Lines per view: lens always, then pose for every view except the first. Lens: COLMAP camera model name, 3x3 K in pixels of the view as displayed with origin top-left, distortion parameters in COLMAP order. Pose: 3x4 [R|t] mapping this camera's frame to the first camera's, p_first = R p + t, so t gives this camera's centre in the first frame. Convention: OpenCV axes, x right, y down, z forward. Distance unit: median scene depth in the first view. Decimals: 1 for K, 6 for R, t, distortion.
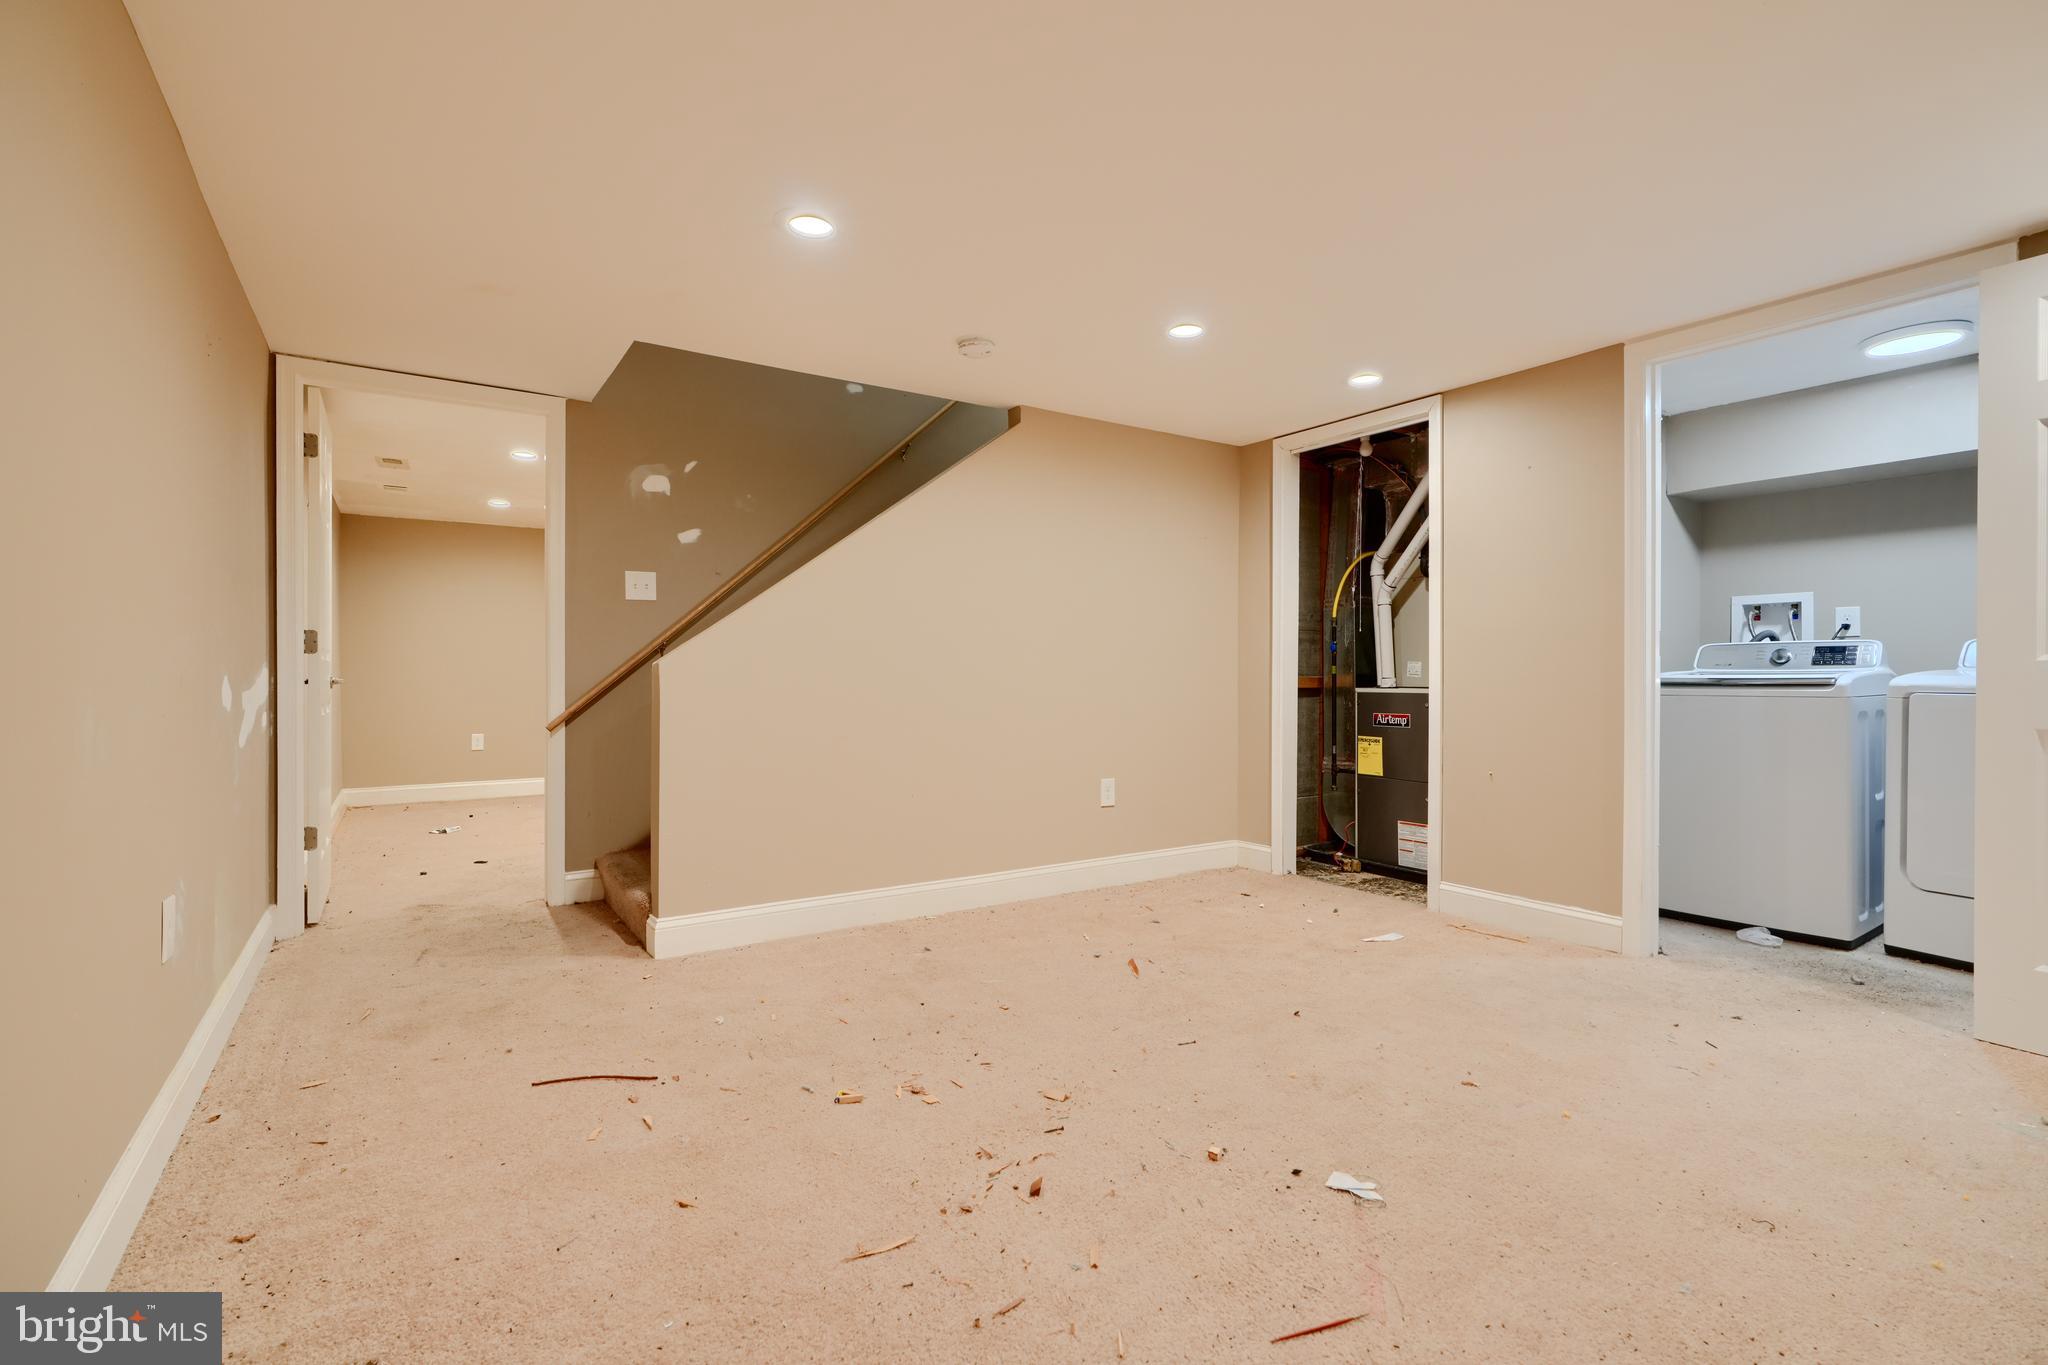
lens RADIAL K [[927.9, 0, 1026.0], [0, 927.9, 677.8], [0, 0, 1]] dist [0.000165, 0.000033]
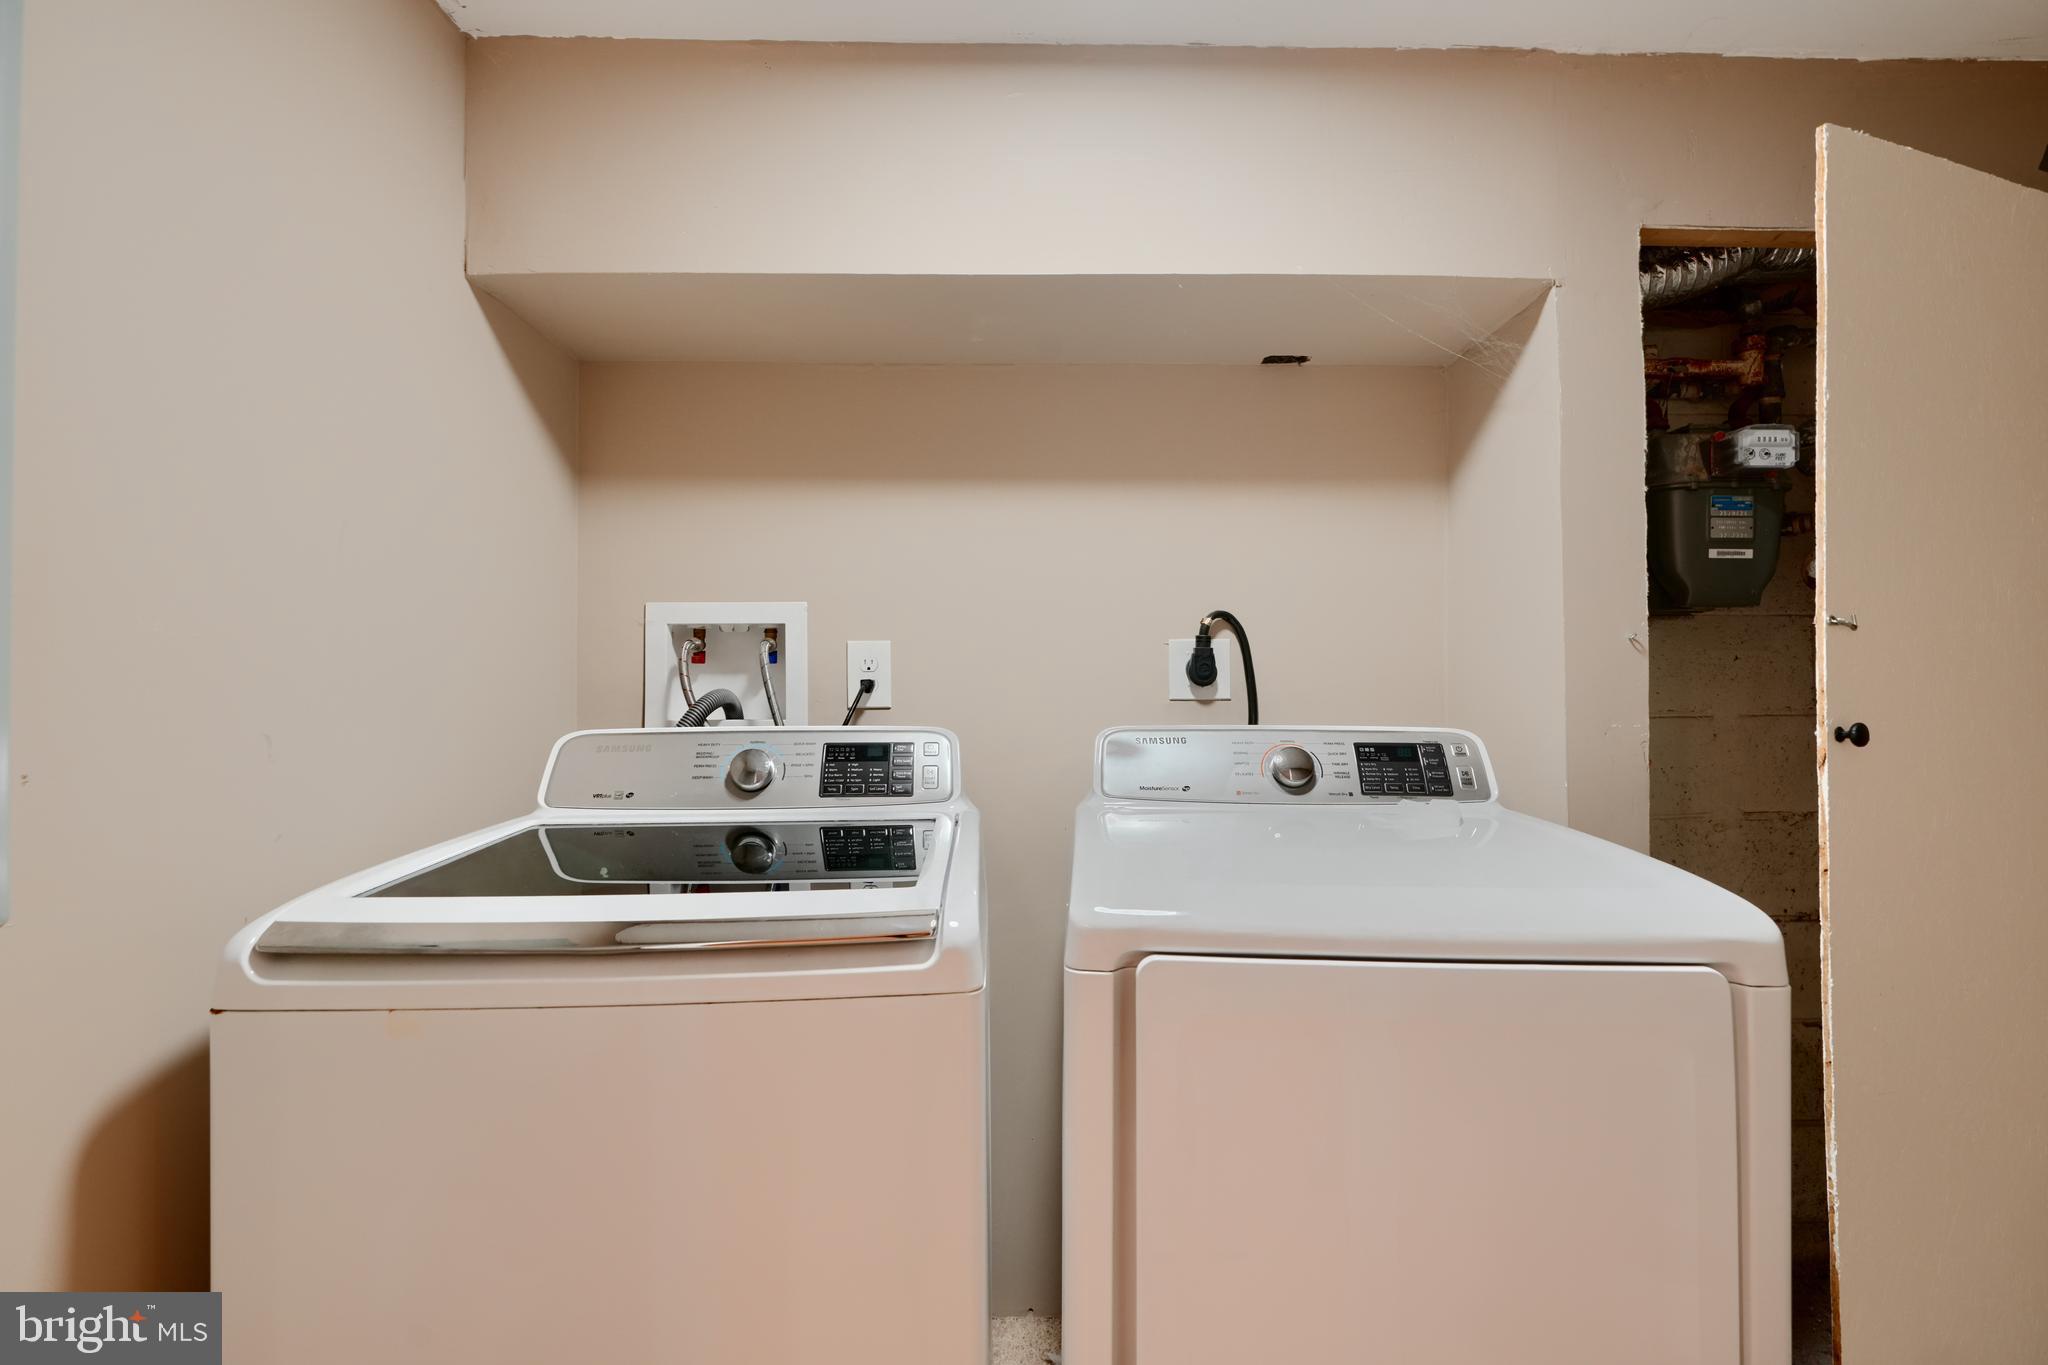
lens RADIAL K [[927.9, 0, 1026.1], [0, 927.9, 683.1], [0, 0, 1]] dist [0.000165, 0.000033]
pose [[0.545064, 0.001603, 0.838393, 0.536761], [0.008261, 0.999939, -0.007283, -0.050444], [-0.838354, 0.010896, 0.545018, 0.672448]]
